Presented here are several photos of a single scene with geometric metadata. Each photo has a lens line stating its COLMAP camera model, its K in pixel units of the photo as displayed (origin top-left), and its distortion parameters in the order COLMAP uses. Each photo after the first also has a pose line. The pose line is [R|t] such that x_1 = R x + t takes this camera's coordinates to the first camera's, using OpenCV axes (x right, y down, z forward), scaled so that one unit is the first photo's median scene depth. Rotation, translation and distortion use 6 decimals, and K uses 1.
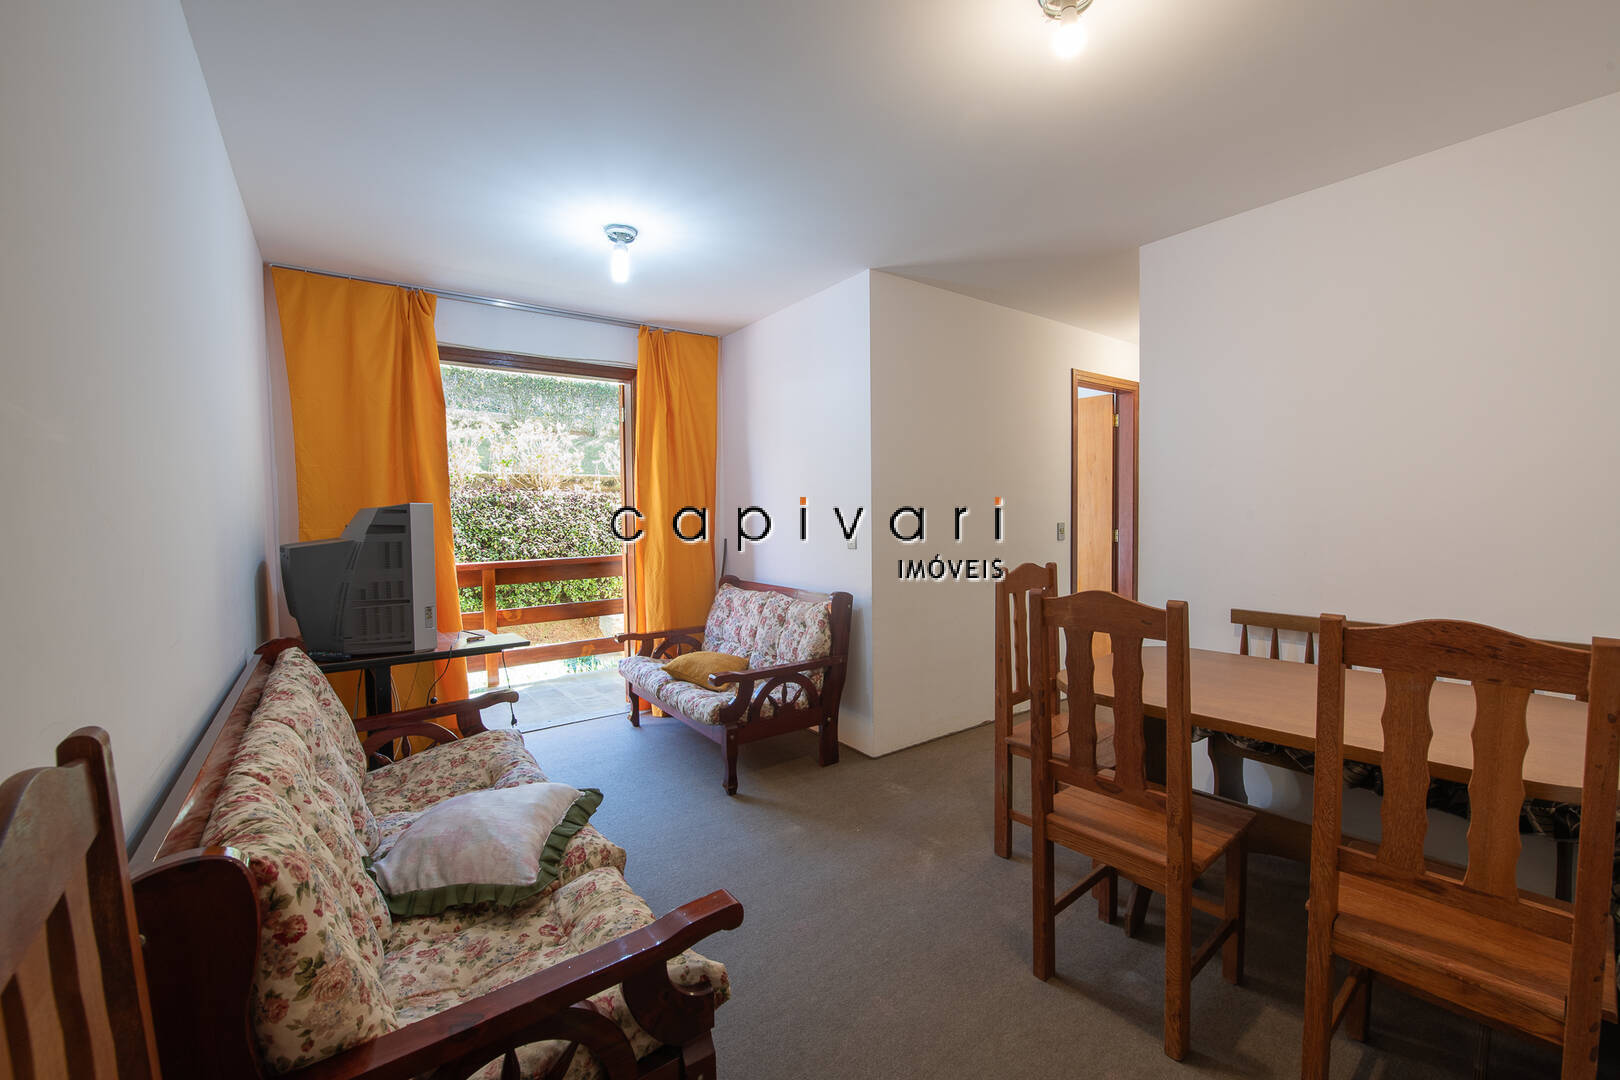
lens RADIAL K [[641.1, 0, 813.2], [0, 641.1, 539.9], [0, 0, 1]] dist [0.000523, 0.000009]
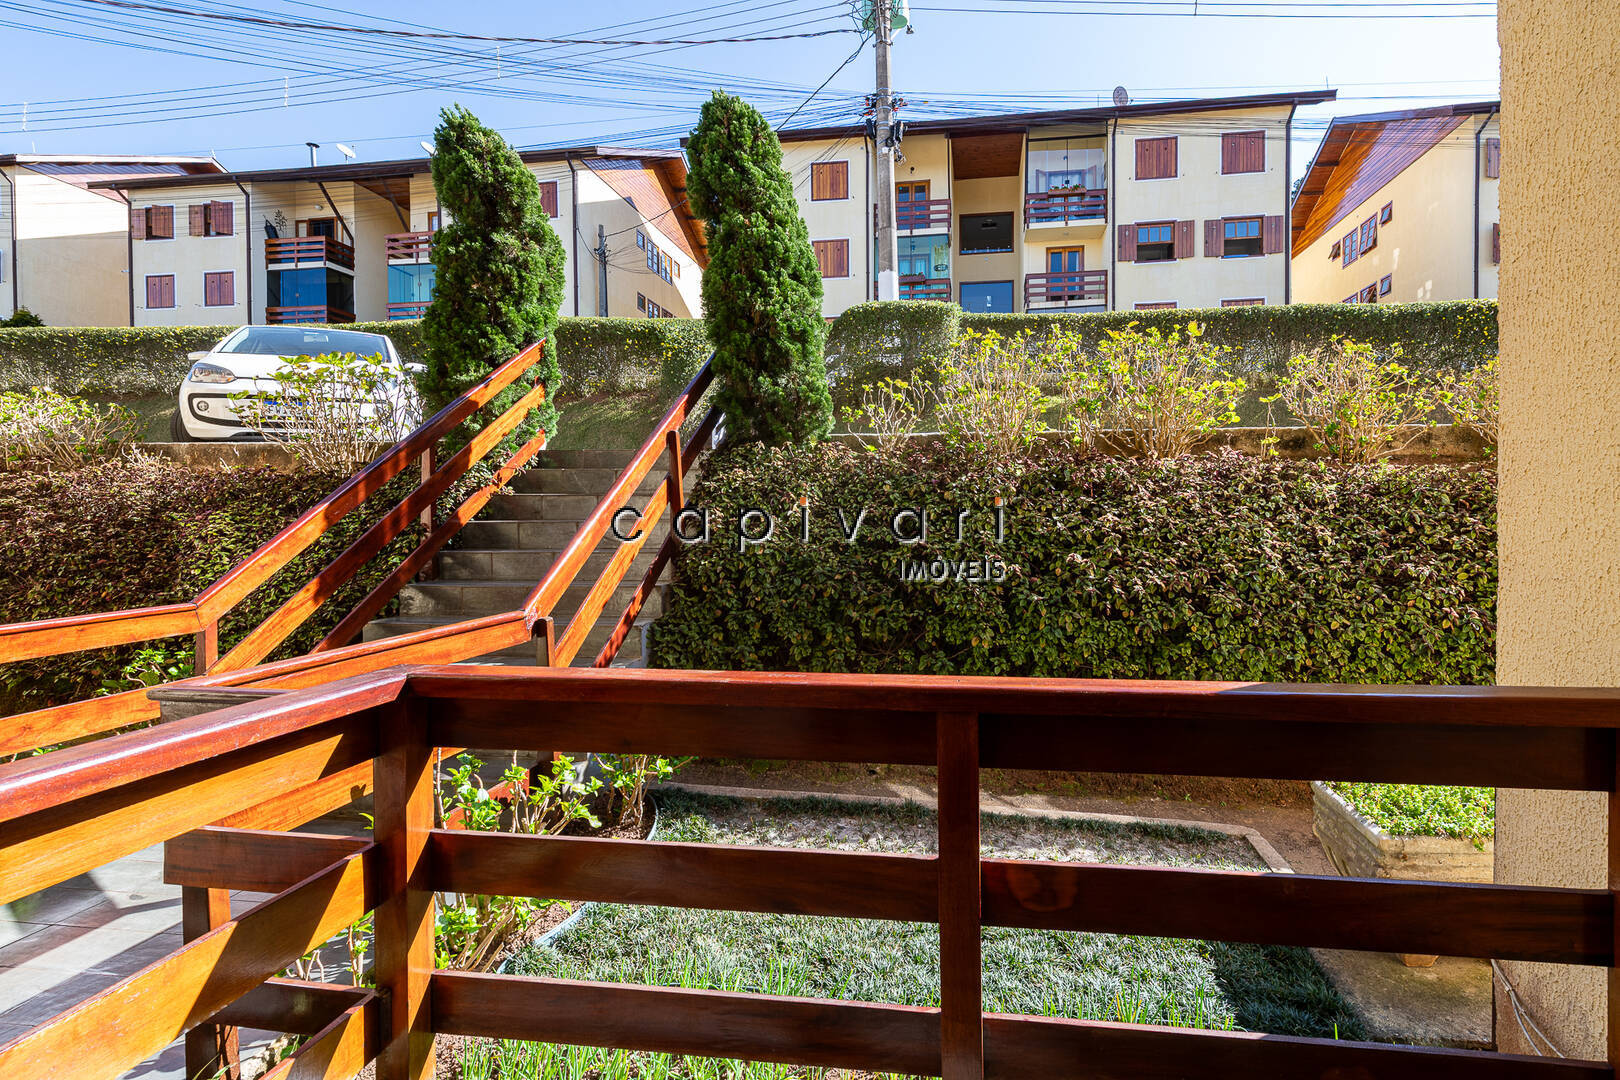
lens RADIAL K [[784.8, 0, 814.9], [0, 784.8, 532.8], [0, 0, 1]] dist [-0.001387, -0.000040]
pose [[0.697676, 0.027893, -0.715871, -0.180765], [-0.034540, 0.999389, 0.005278, -0.014731], [0.715581, 0.021044, 0.698213, 0.411769]]
